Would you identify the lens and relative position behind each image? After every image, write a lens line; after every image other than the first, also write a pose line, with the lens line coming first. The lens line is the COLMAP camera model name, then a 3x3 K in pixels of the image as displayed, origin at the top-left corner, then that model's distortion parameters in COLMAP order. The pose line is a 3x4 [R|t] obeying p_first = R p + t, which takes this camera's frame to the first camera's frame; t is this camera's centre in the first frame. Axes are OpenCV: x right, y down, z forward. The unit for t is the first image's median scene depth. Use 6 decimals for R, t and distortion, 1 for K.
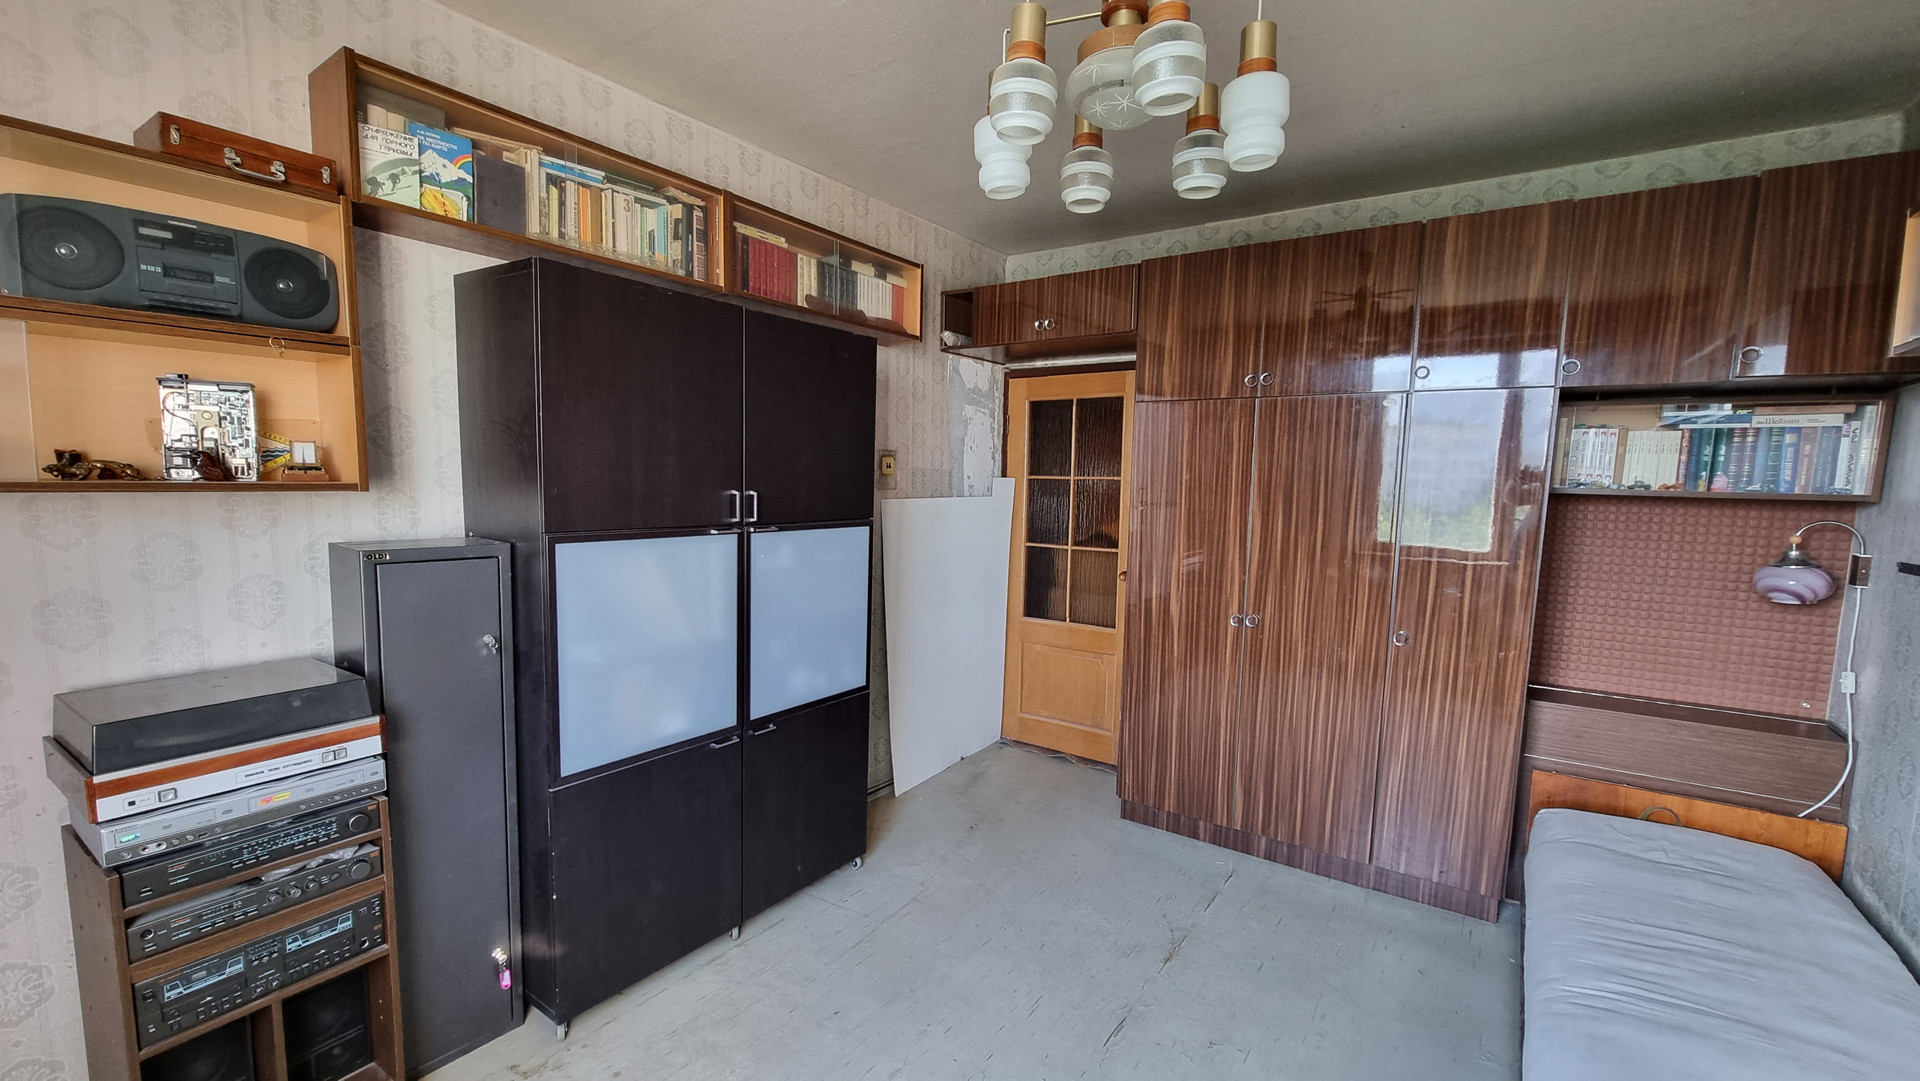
lens RADIAL K [[786.9, 0, 965.8], [0, 786.9, 553.7], [0, 0, 1]] dist [-0.001014, -0.000047]
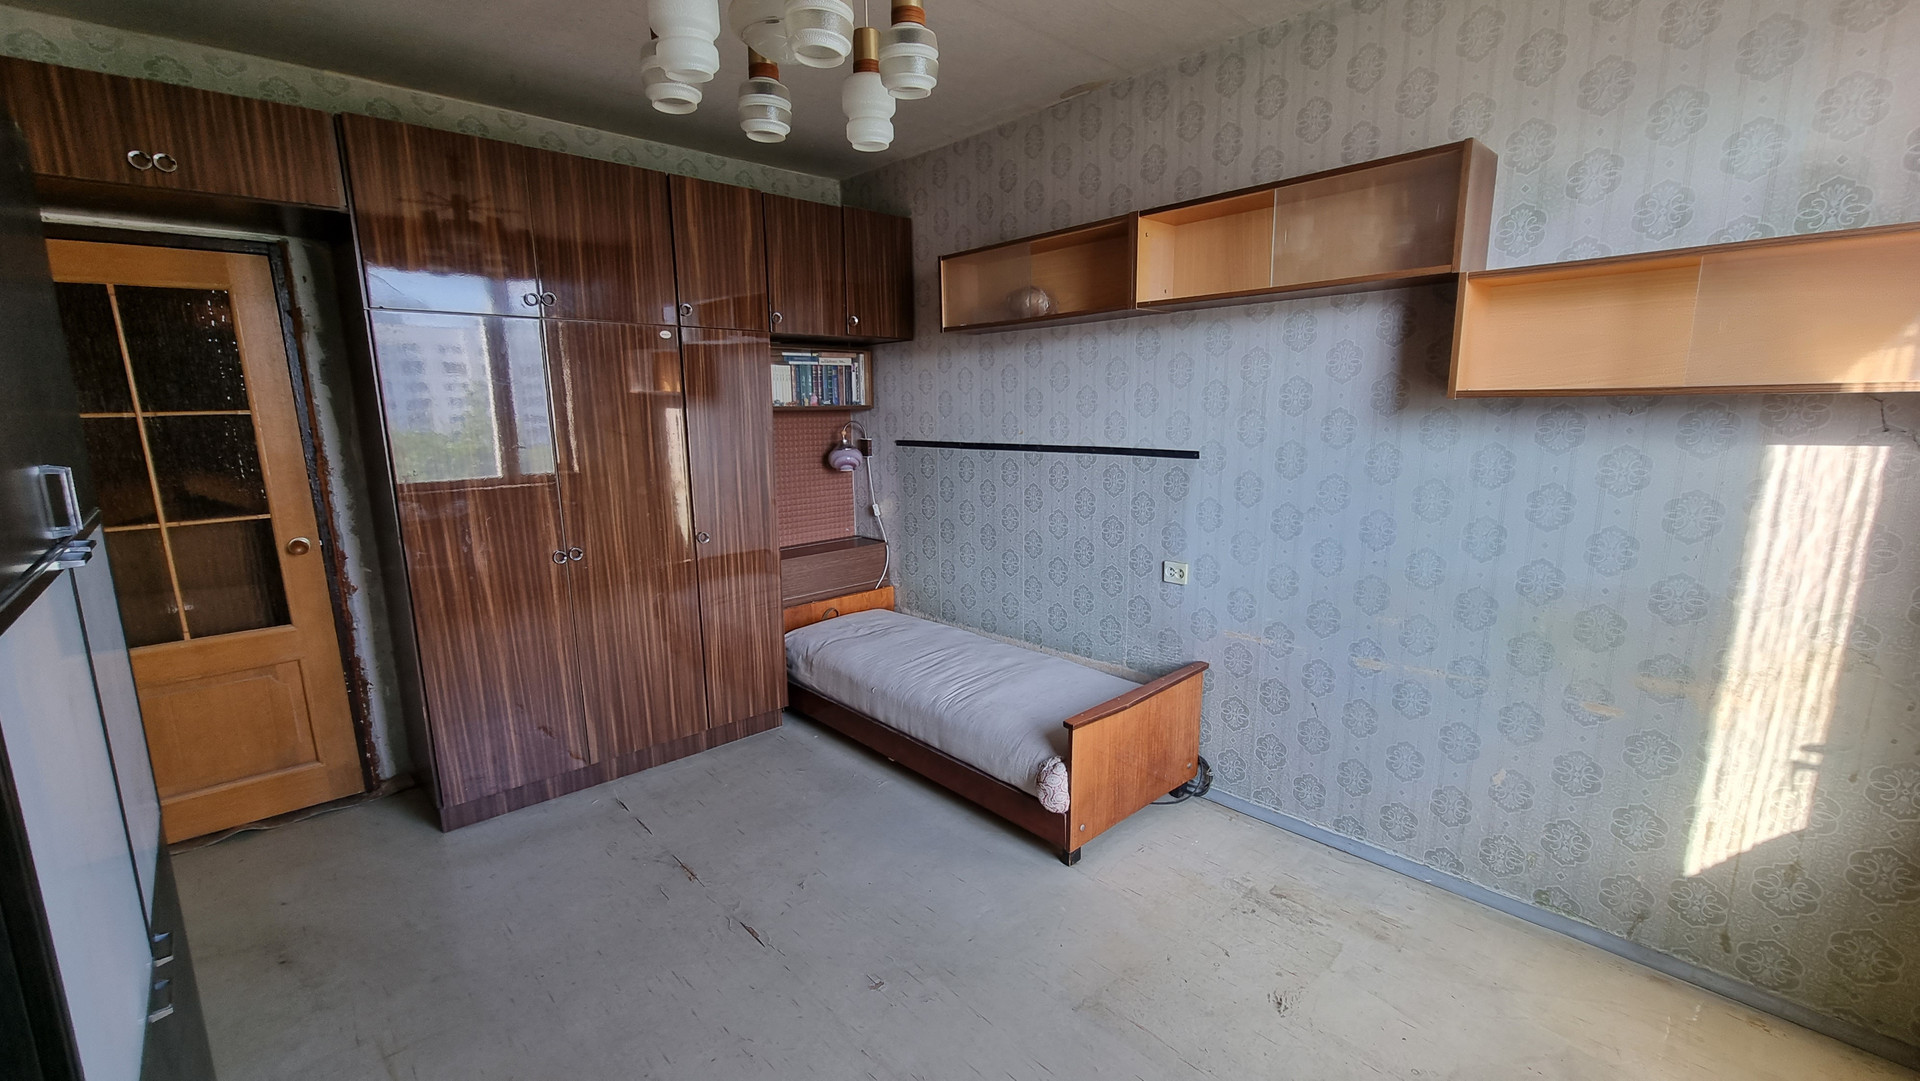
lens RADIAL K [[786.9, 0, 963.7], [0, 786.9, 550.1], [0, 0, 1]] dist [-0.001014, -0.000047]
pose [[0.219299, -0.203095, 0.954285, -0.536735], [0.112743, 0.976817, 0.181982, -0.049180], [-0.969122, 0.067680, 0.237113, 0.355883]]
